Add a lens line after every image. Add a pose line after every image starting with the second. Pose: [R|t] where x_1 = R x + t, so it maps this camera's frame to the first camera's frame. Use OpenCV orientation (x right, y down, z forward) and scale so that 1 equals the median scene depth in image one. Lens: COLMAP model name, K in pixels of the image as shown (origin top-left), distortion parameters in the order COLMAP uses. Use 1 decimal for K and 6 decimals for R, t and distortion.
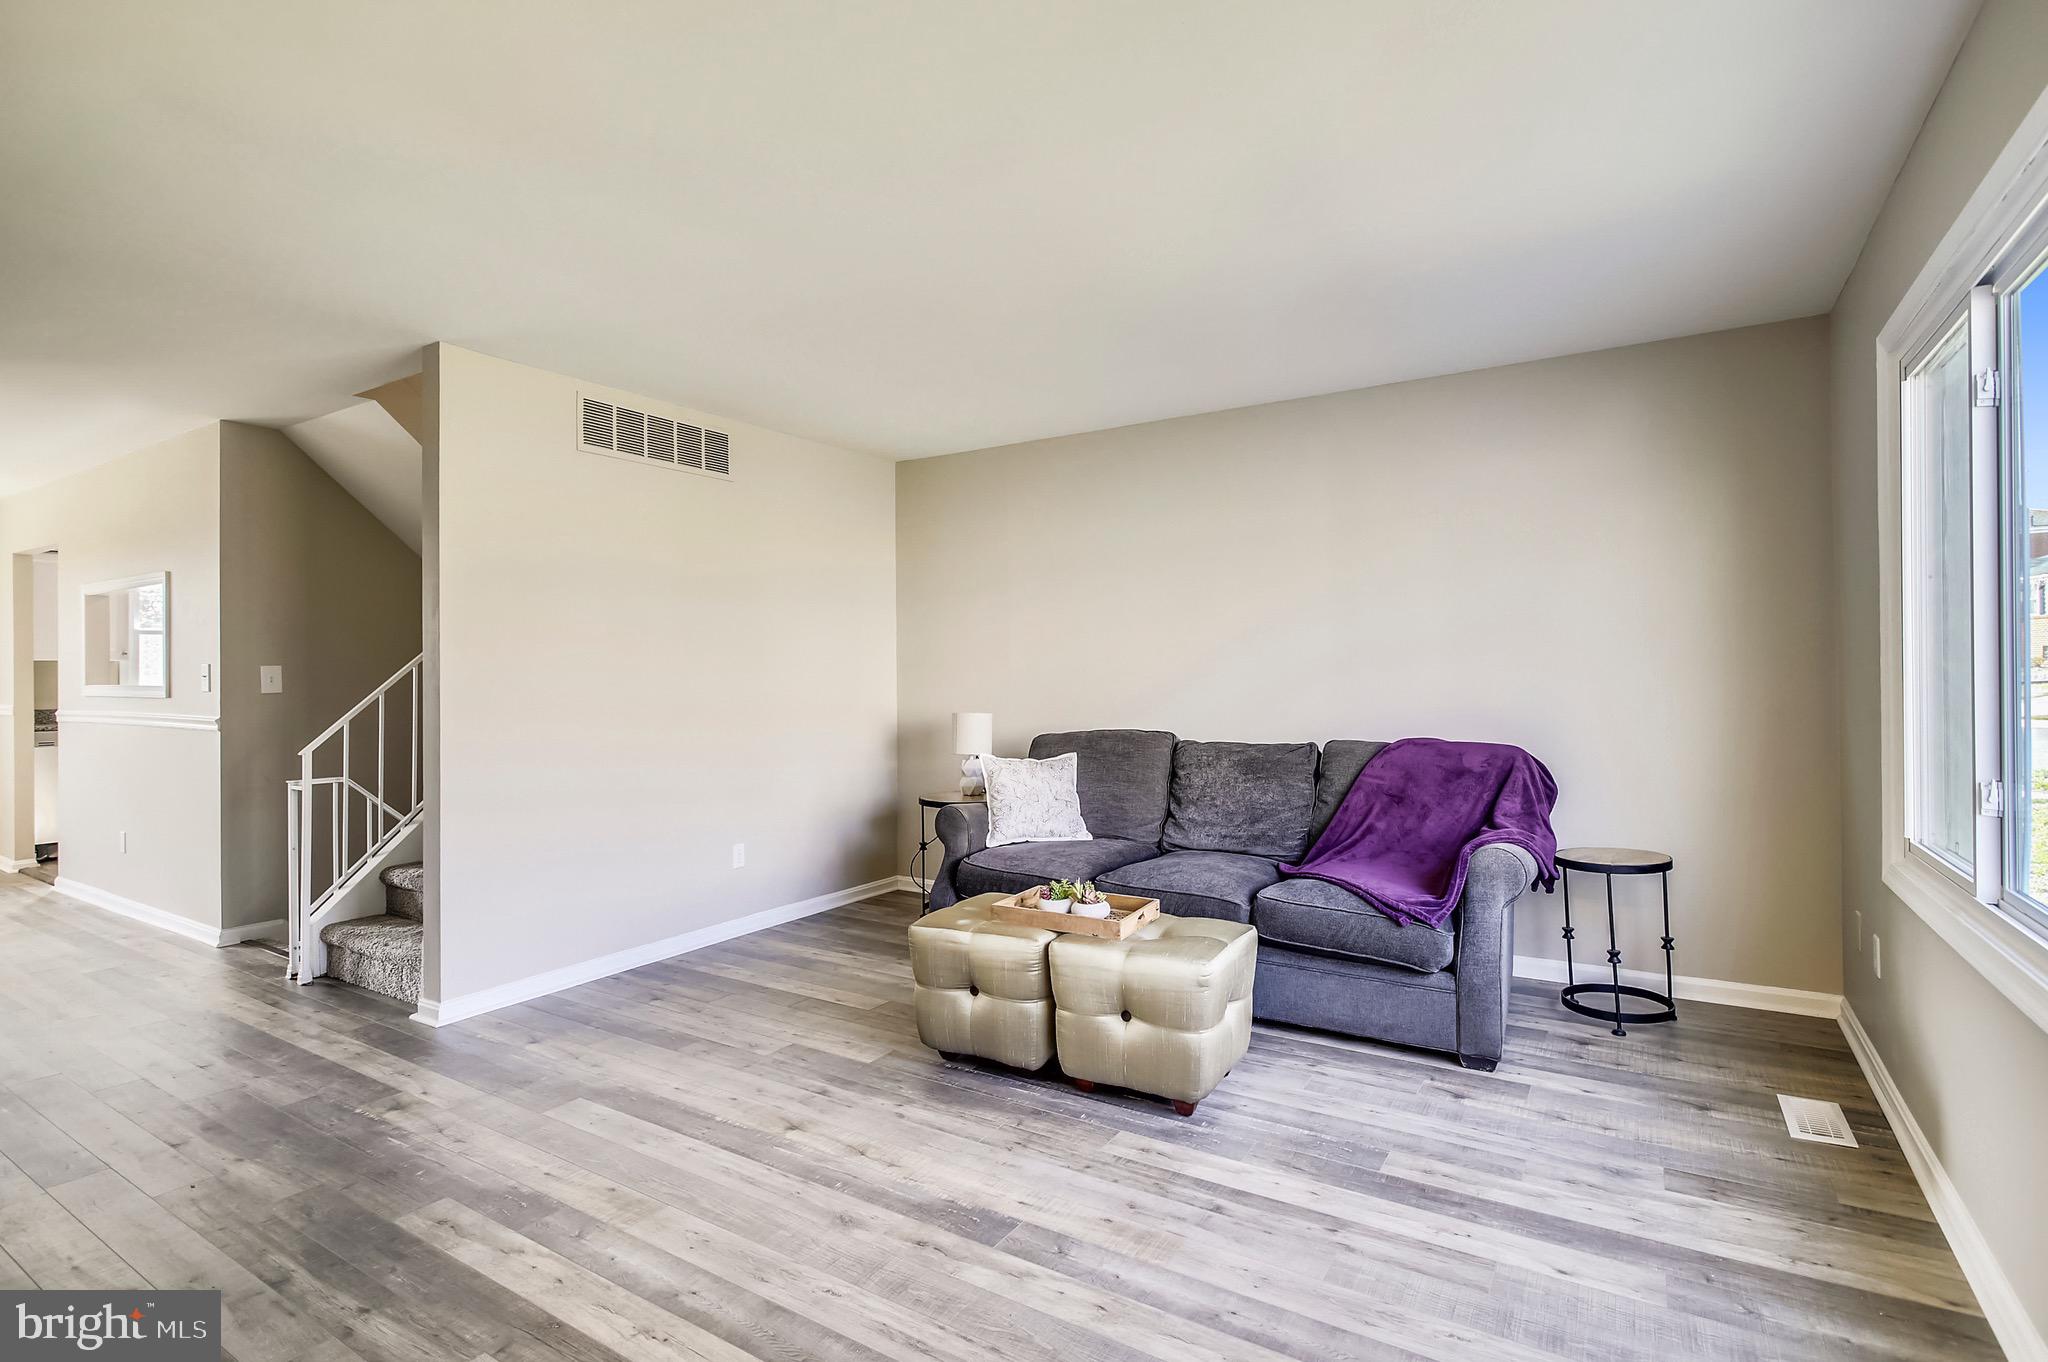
lens RADIAL K [[993.5, 0, 1016.4], [0, 993.5, 672.7], [0, 0, 1]] dist [0.002586, 0.000990]
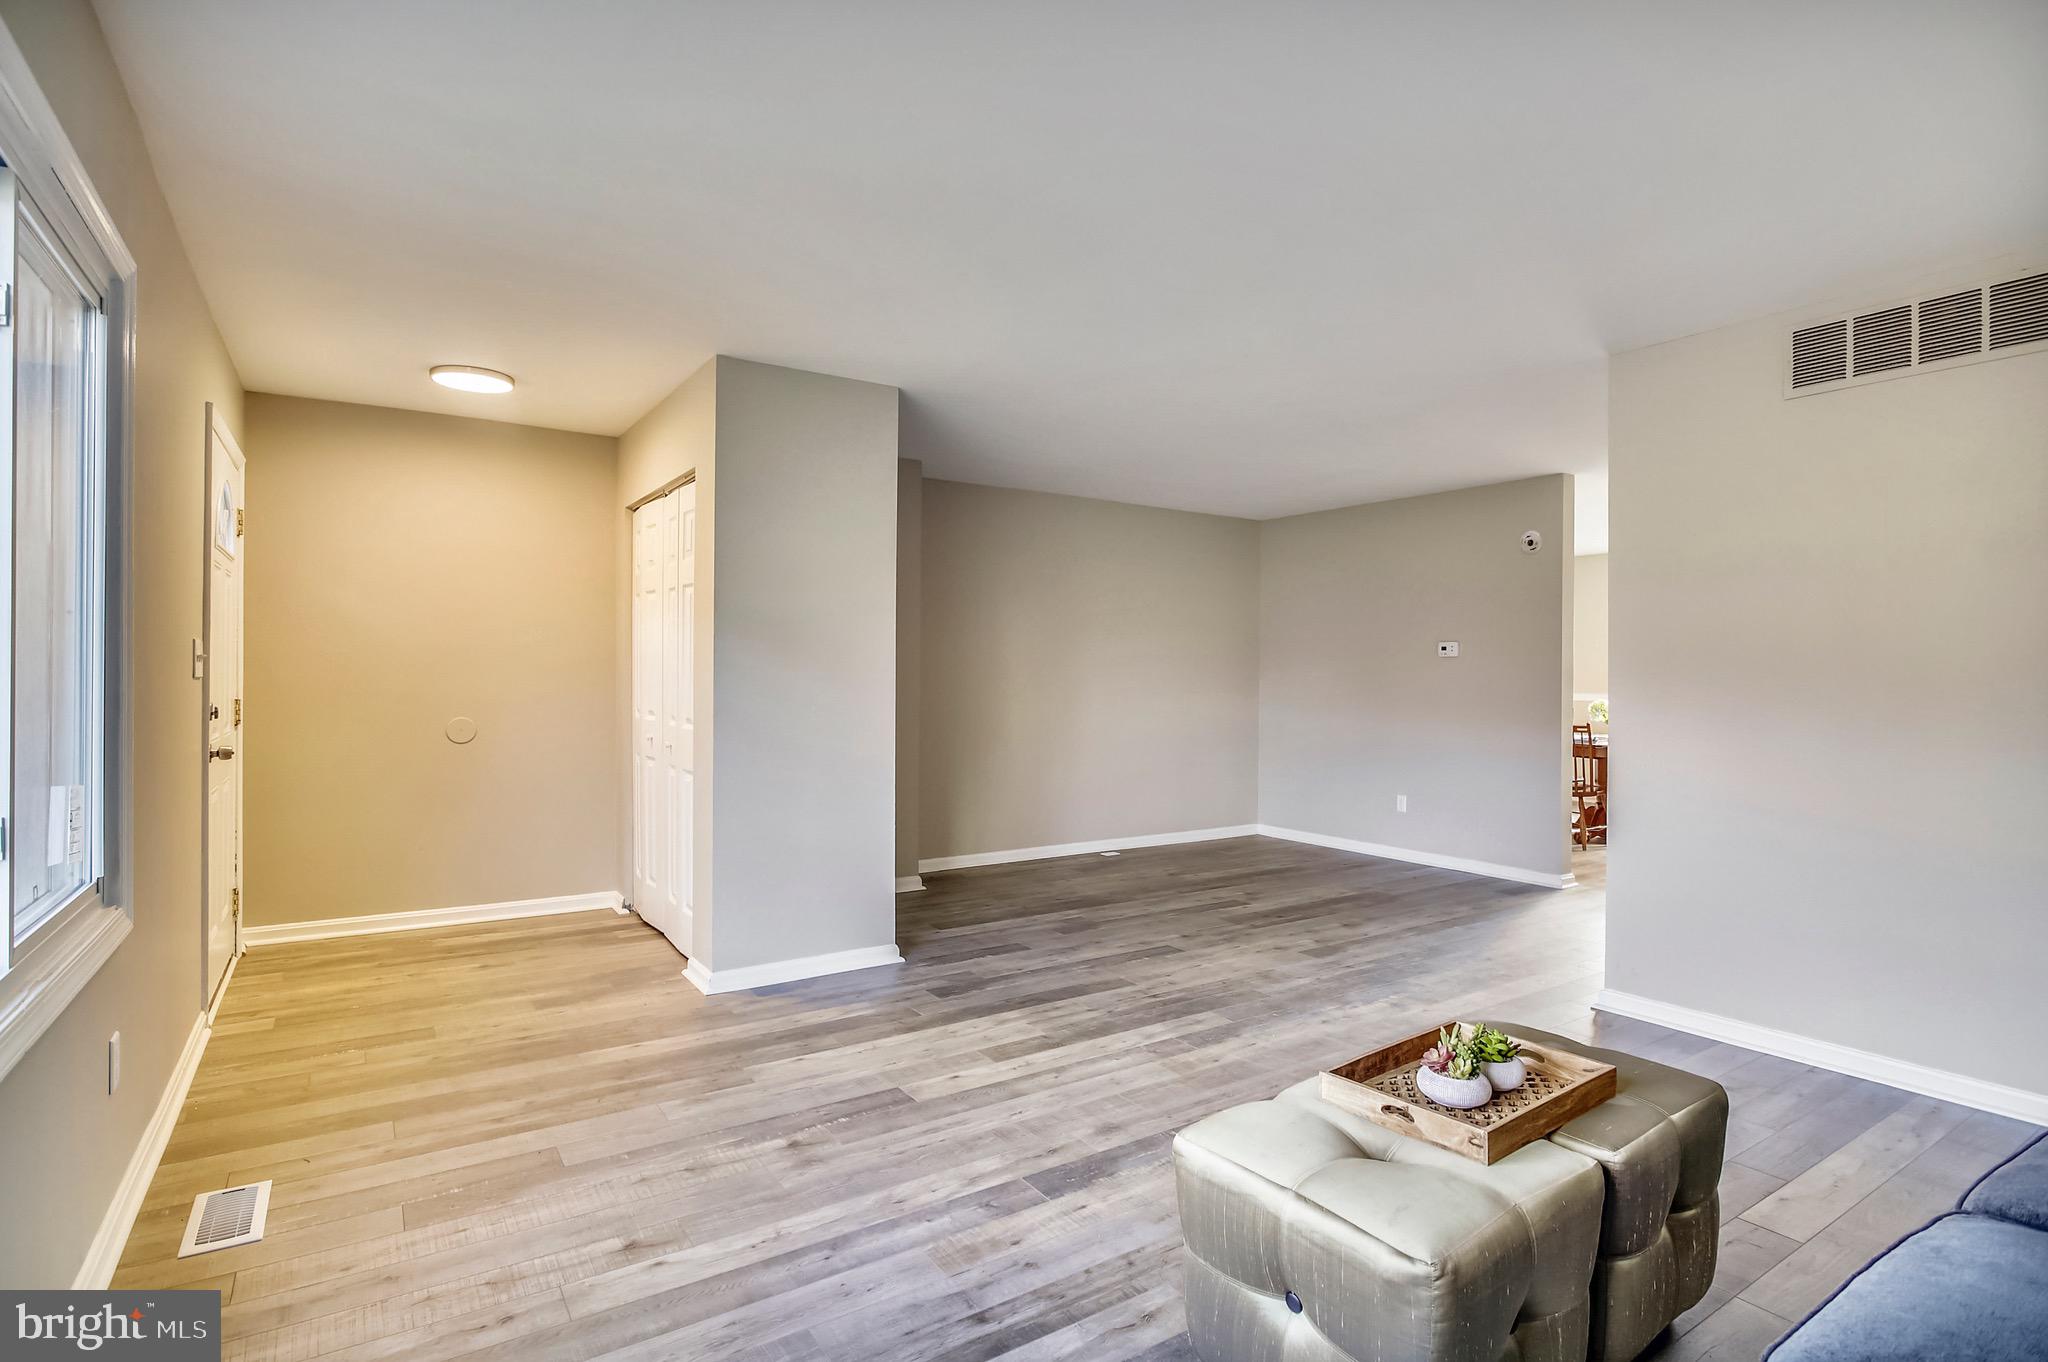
lens RADIAL K [[891.1, 0, 1024.0], [0, 891.1, 681.0], [0, 0, 1]] dist [-0.000367, 0.000002]
pose [[-0.357675, 0.006309, -0.933825, 0.897615], [0.000781, 0.999979, 0.006457, -0.001672], [0.933846, 0.001581, -0.357672, 1.320212]]
